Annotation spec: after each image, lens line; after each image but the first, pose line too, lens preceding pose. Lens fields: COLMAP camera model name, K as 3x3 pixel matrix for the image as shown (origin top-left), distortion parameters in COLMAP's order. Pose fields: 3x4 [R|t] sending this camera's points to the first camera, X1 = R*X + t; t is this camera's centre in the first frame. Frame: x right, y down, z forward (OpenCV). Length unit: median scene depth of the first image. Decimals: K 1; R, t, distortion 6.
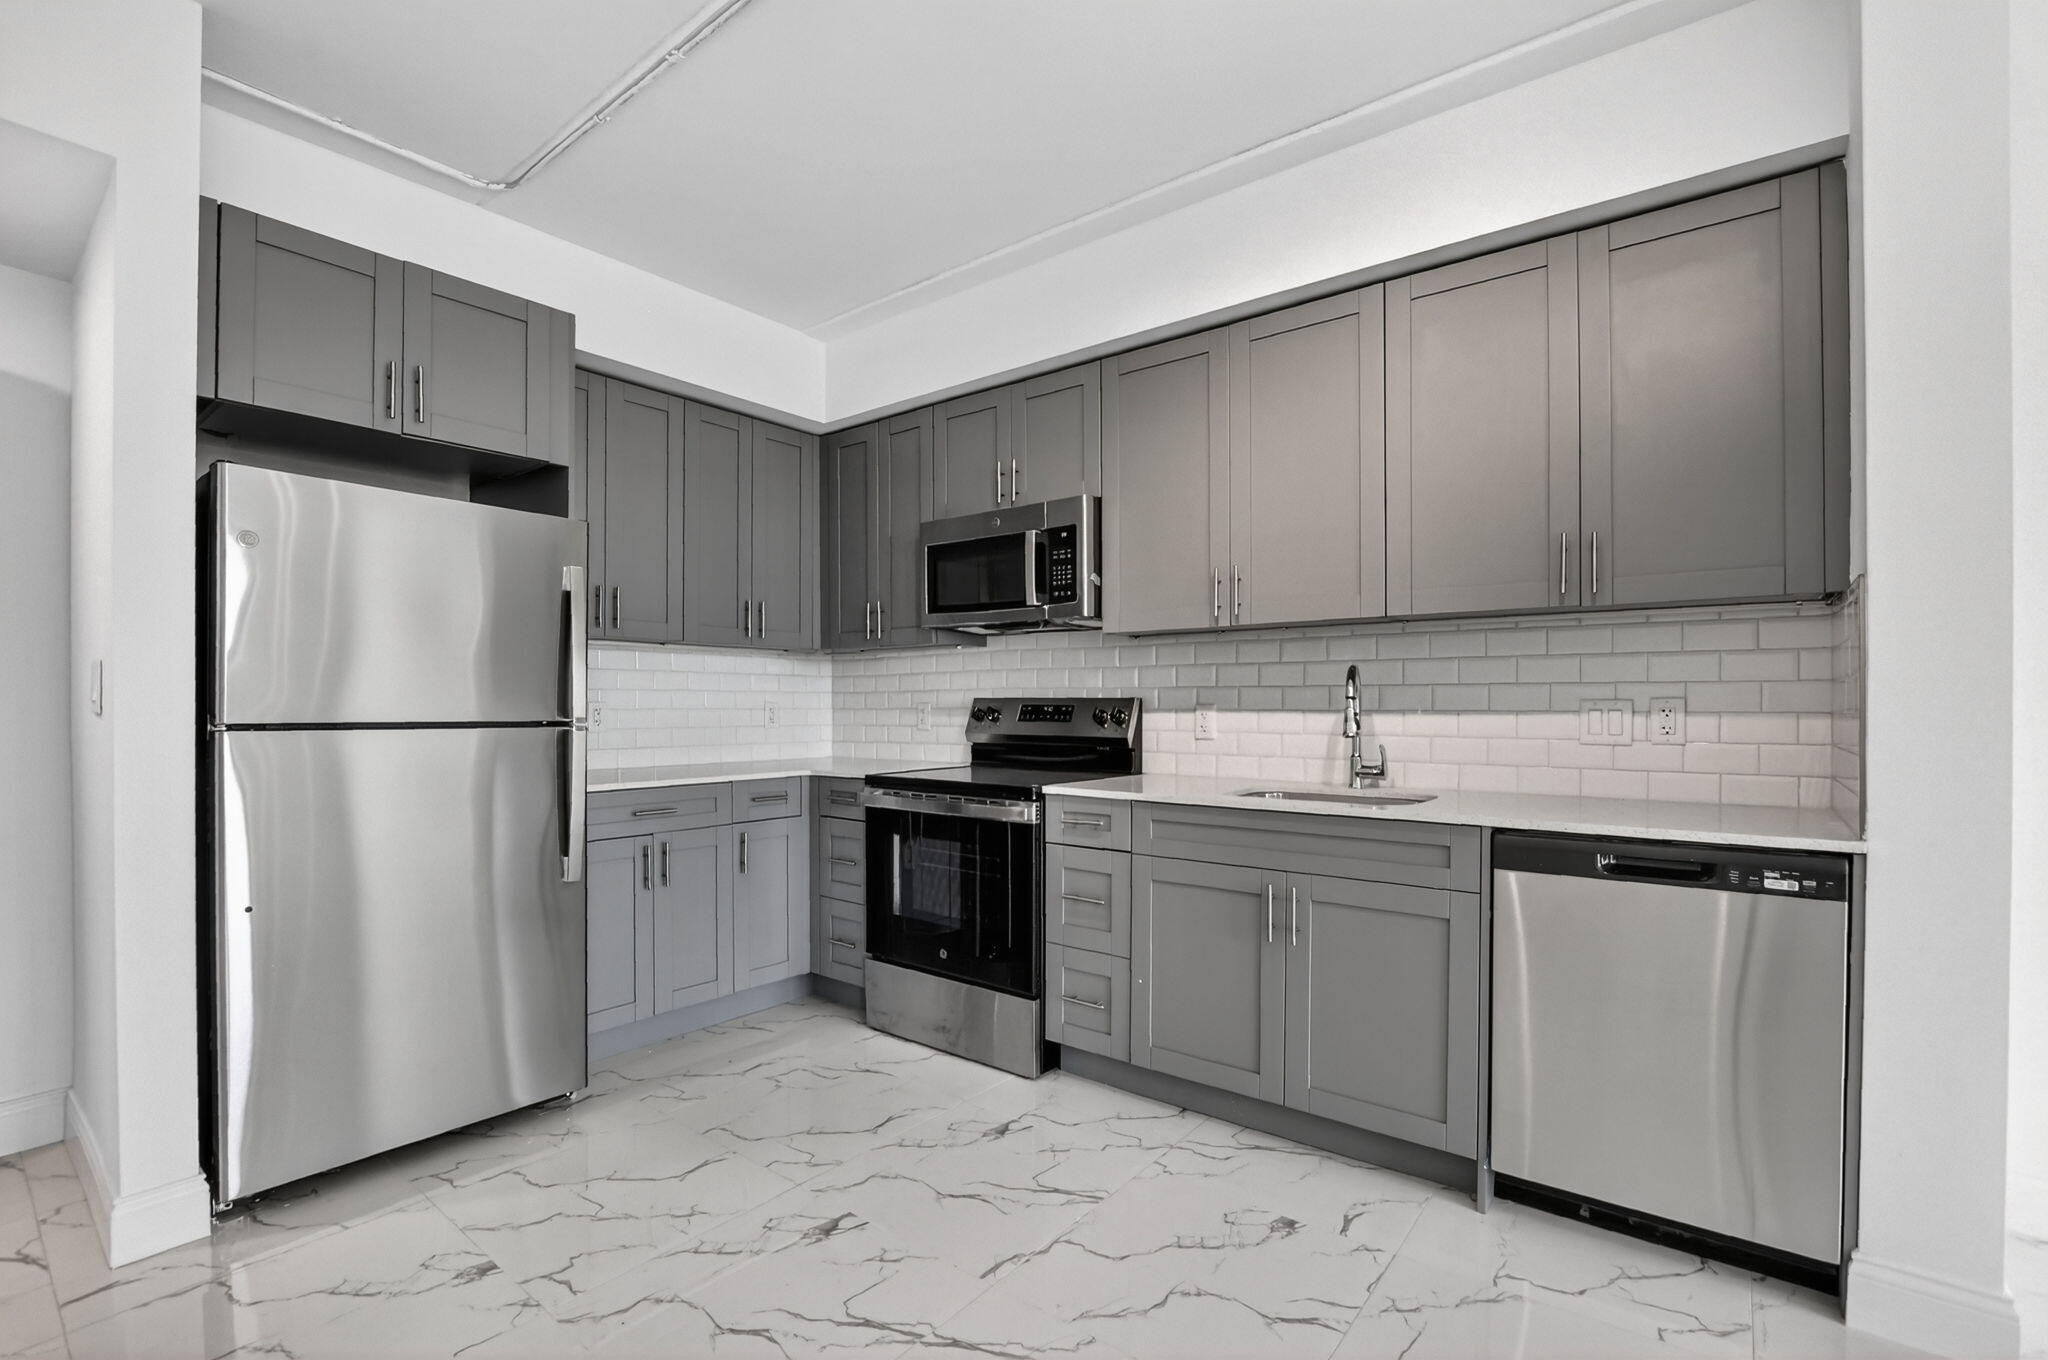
lens RADIAL K [[970.5, 0, 979.1], [0, 970.5, 711.6], [0, 0, 1]] dist [-0.000245, 0.000063]
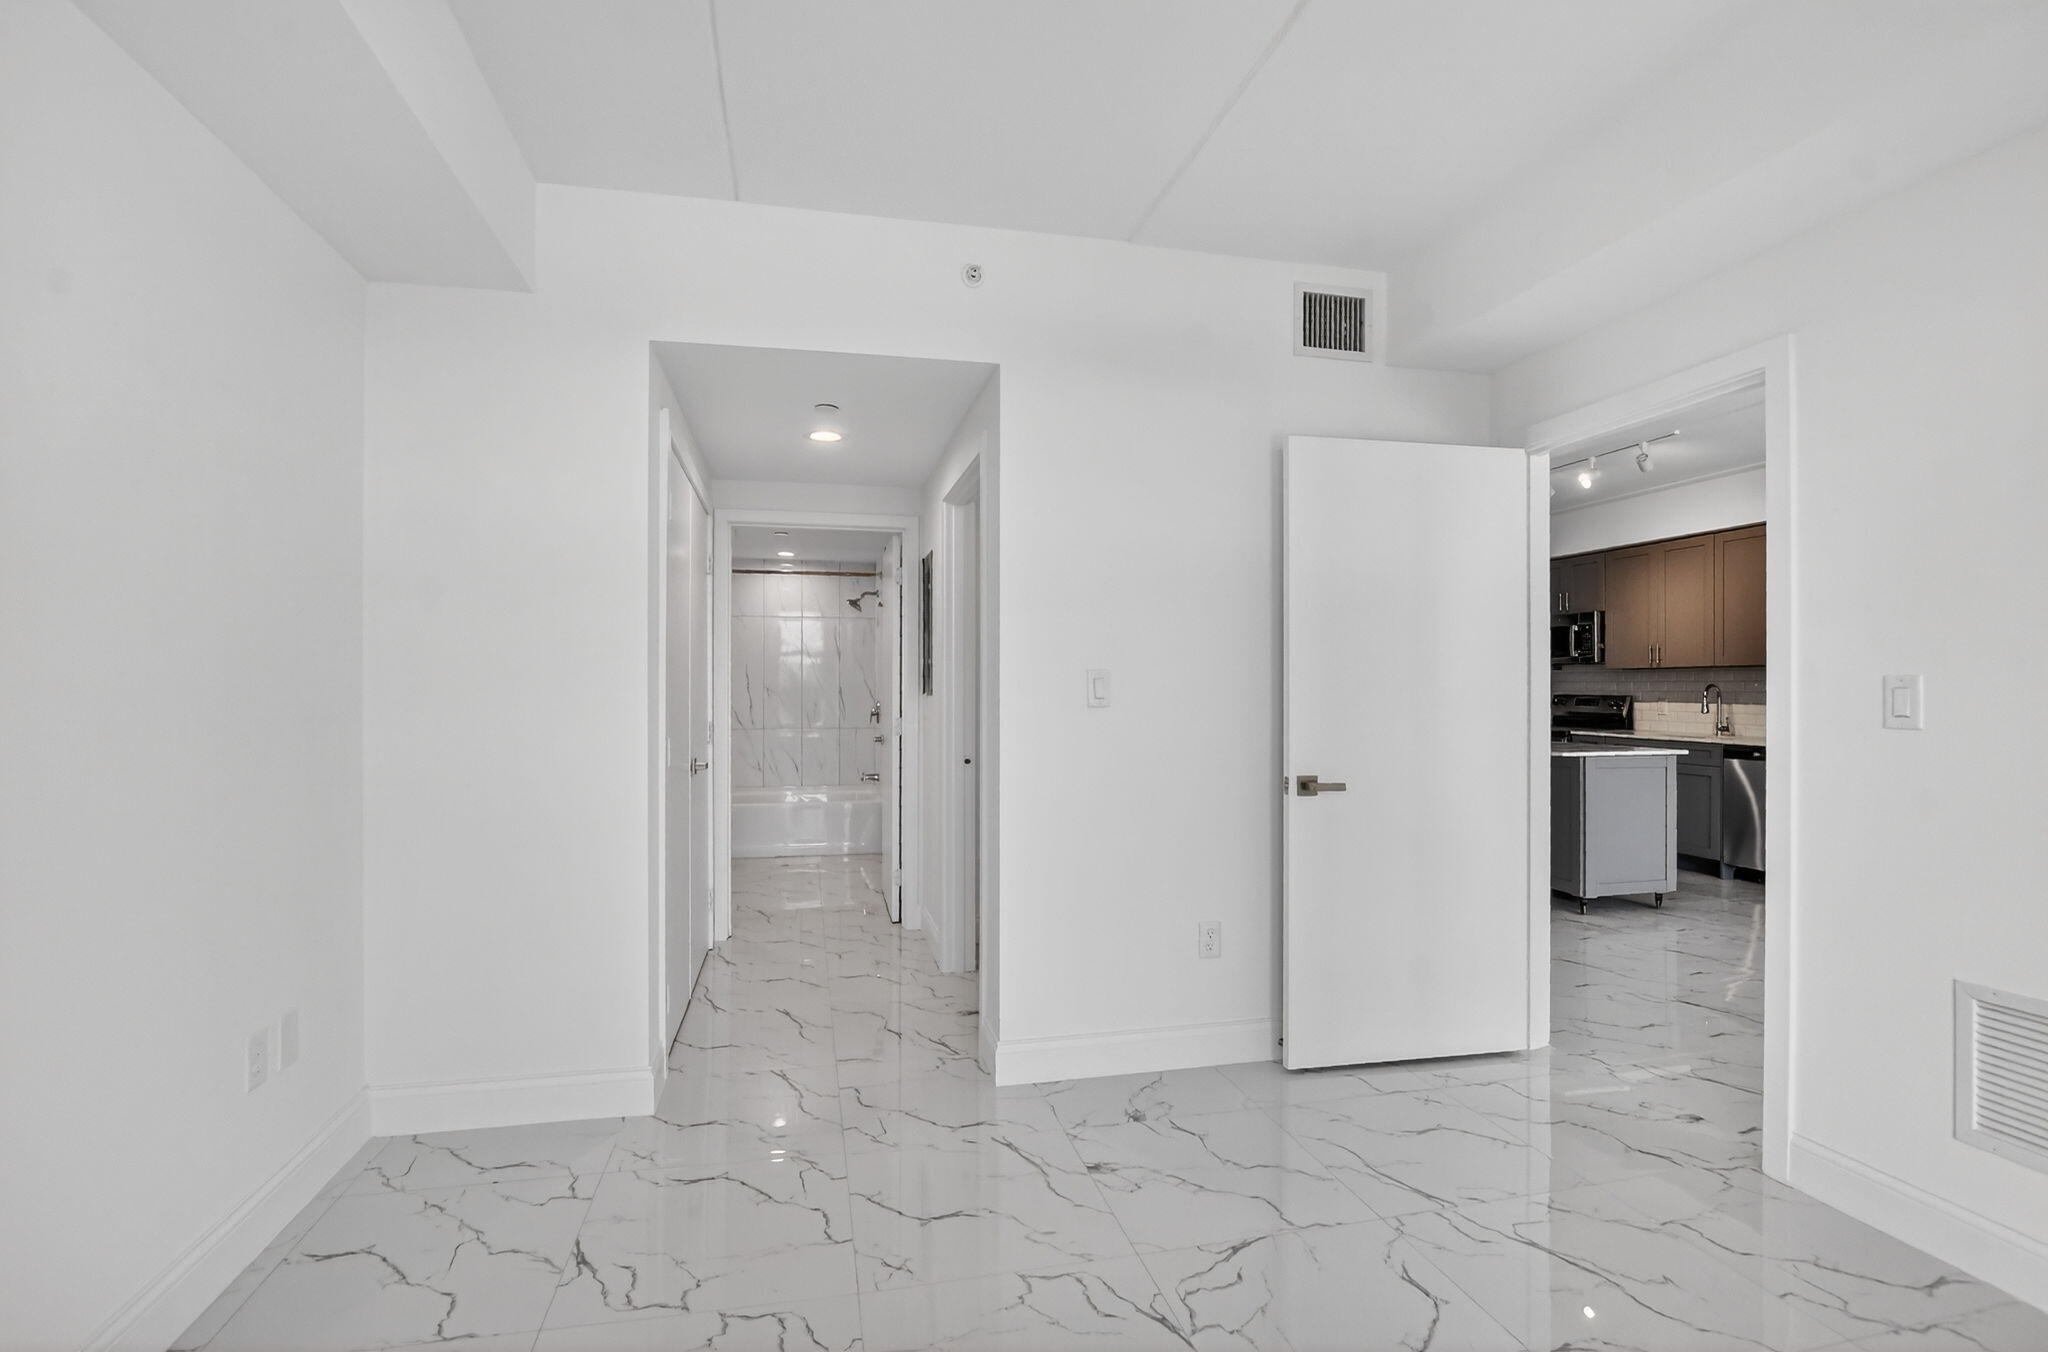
lens RADIAL K [[970.5, 0, 979.1], [0, 970.5, 707.6], [0, 0, 1]] dist [-0.000245, 0.000063]
pose [[0.787113, 0.010469, -0.616720, 0.387690], [-0.003399, 0.999914, 0.012636, -0.010590], [0.616800, -0.007849, 0.787081, -1.802912]]
